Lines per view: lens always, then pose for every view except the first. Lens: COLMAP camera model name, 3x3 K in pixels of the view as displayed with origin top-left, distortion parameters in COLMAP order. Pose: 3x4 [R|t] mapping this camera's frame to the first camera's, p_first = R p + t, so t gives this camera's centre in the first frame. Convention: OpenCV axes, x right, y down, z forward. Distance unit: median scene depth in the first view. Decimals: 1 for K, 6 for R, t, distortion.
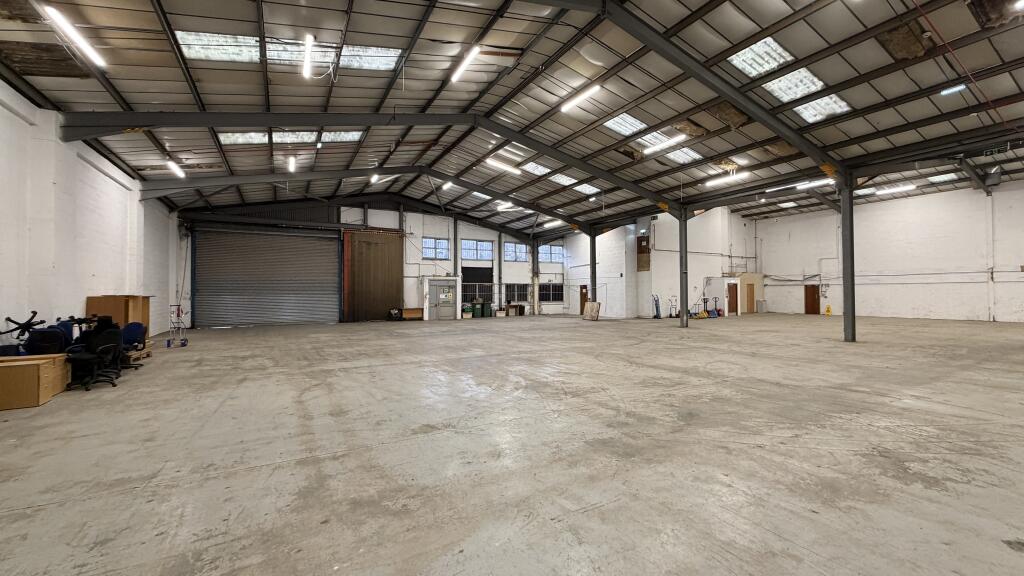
lens RADIAL K [[405.6, 0, 506.7], [0, 405.6, 280.6], [0, 0, 1]] dist [0.001154, 0.000651]
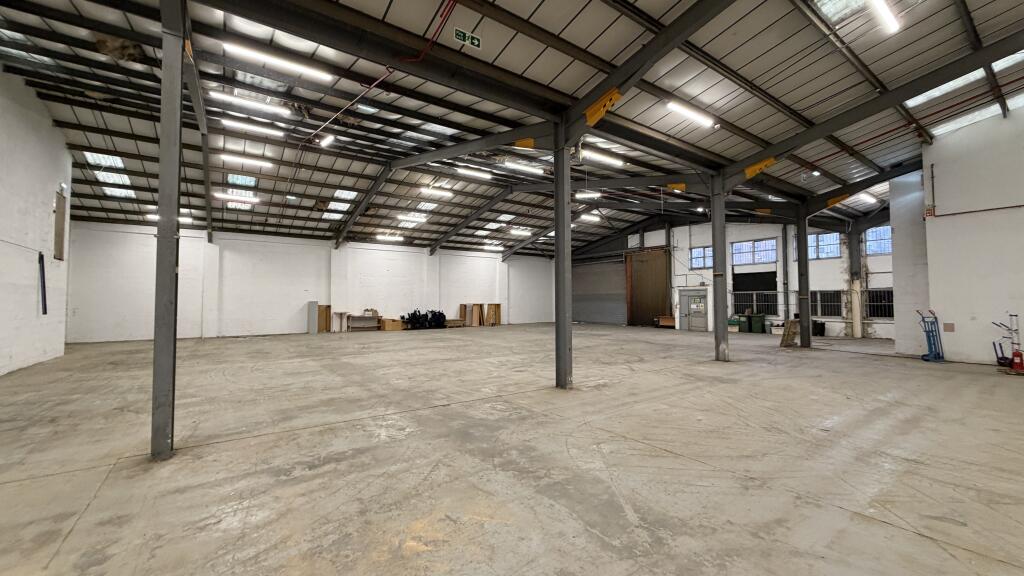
lens RADIAL K [[405.6, 0, 510.8], [0, 405.6, 287.4], [0, 0, 1]] dist [0.001154, 0.000651]
pose [[0.117263, -0.029015, -0.992677, 0.727102], [0.031545, 0.999178, -0.025478, 0.002952], [0.992600, -0.028327, 0.118082, 0.417922]]
